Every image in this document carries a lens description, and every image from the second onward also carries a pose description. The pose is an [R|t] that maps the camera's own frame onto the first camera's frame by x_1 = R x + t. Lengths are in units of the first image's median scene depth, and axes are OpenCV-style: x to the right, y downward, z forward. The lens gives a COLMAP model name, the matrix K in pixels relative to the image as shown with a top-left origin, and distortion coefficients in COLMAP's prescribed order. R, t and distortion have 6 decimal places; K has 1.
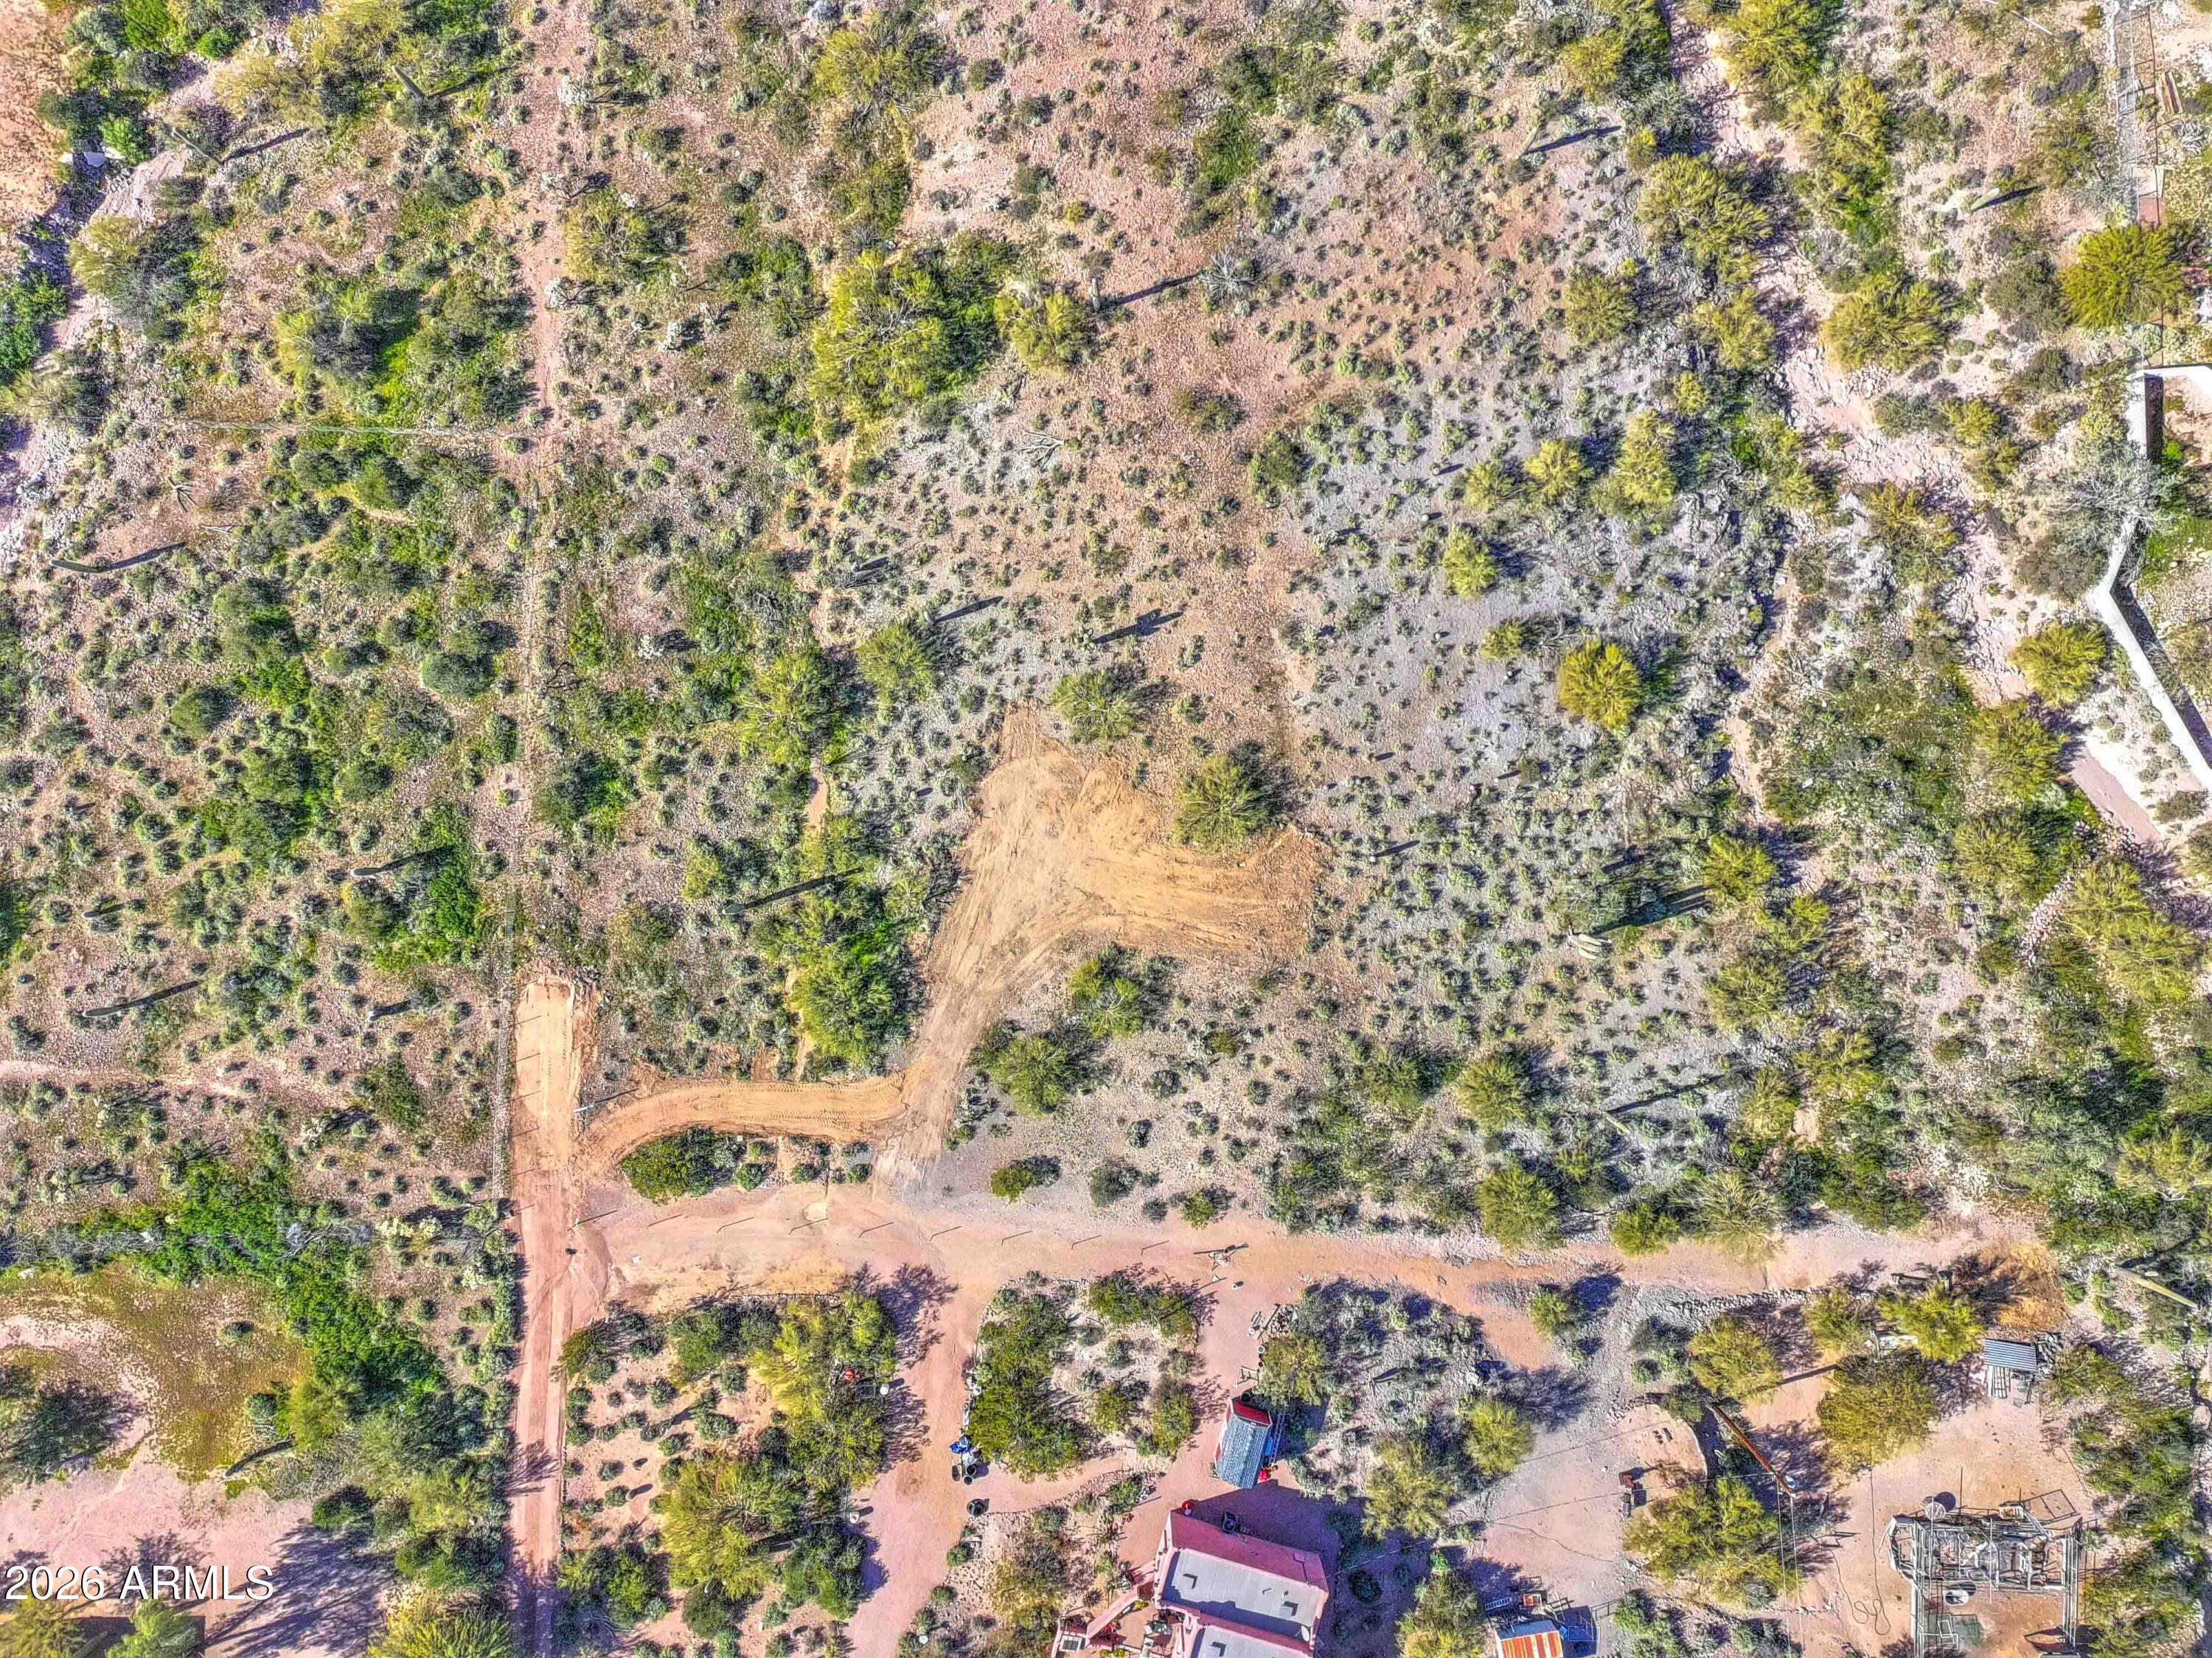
lens RADIAL K [[1638.0, 0, 1097.4], [0, 1638.0, 779.4], [0, 0, 1]] dist [0.082019, -0.088359]
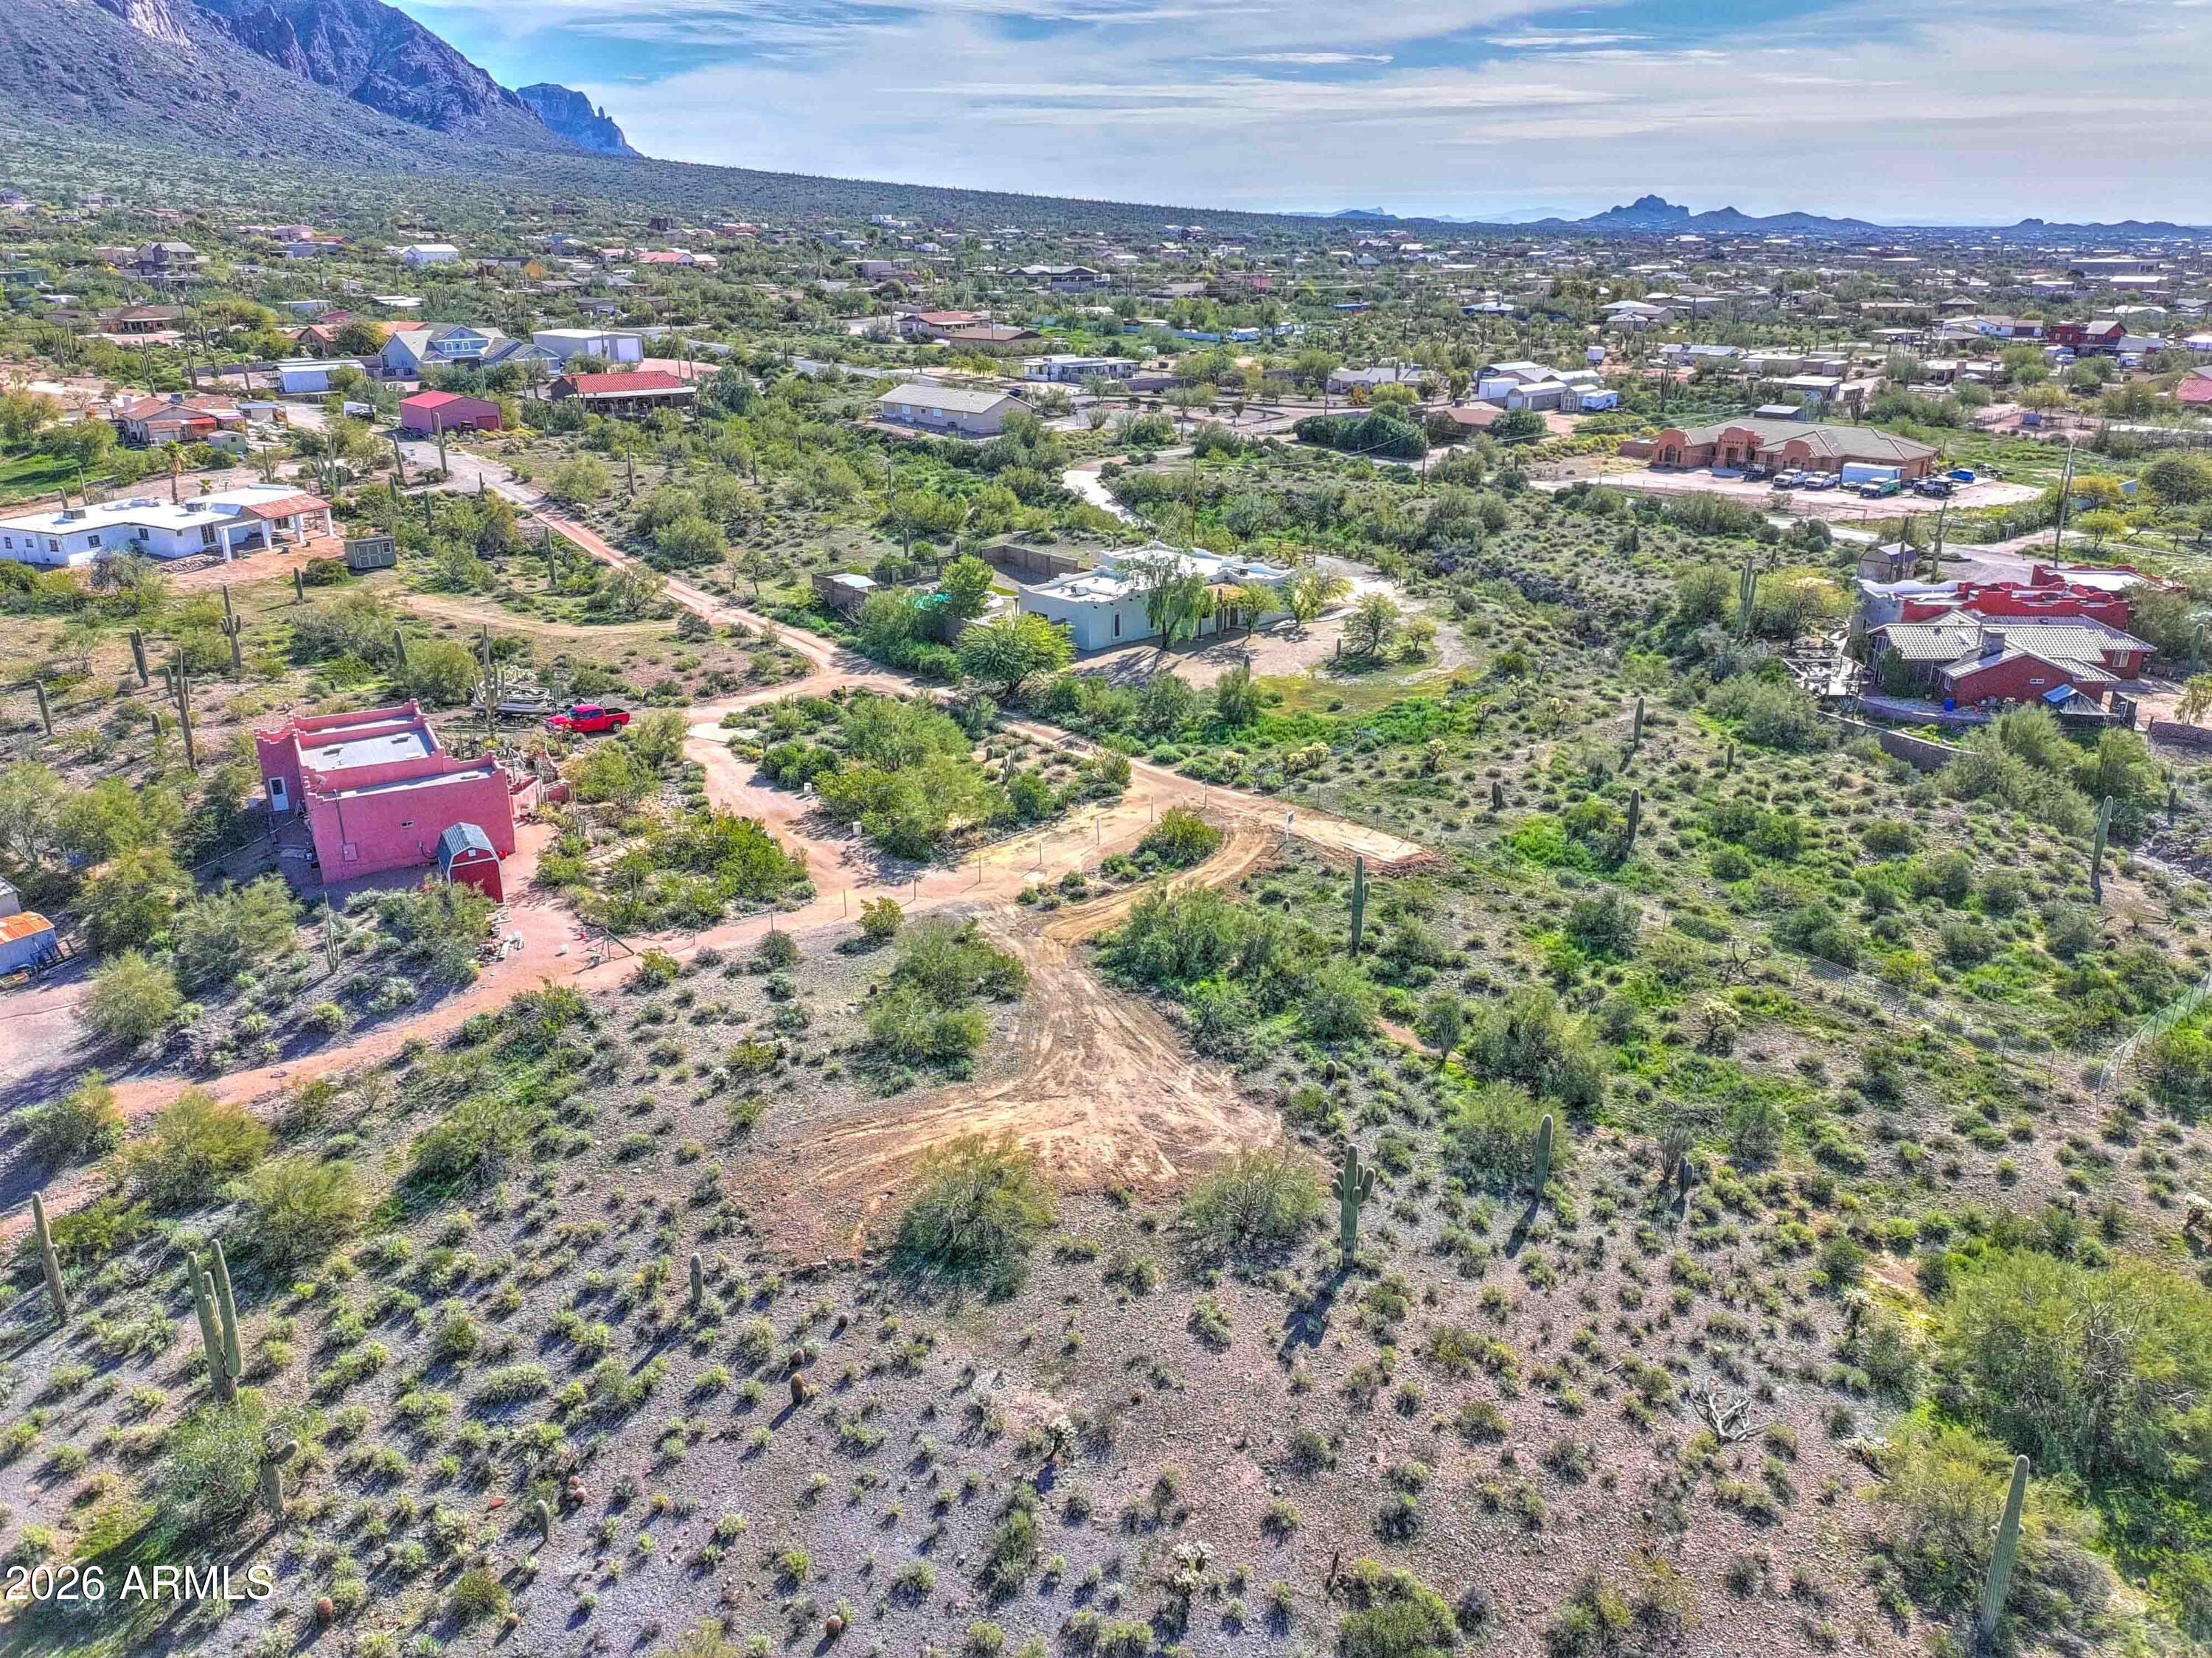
lens RADIAL K [[1638.0, 0, 1097.4], [0, 1638.0, 779.4], [0, 0, 1]] dist [0.082019, -0.088359]
pose [[-0.723094, 0.243833, -0.646282, 0.375363], [-0.690608, -0.236261, 0.683551, -0.365384], [0.013981, 0.940599, 0.339231, 0.652048]]
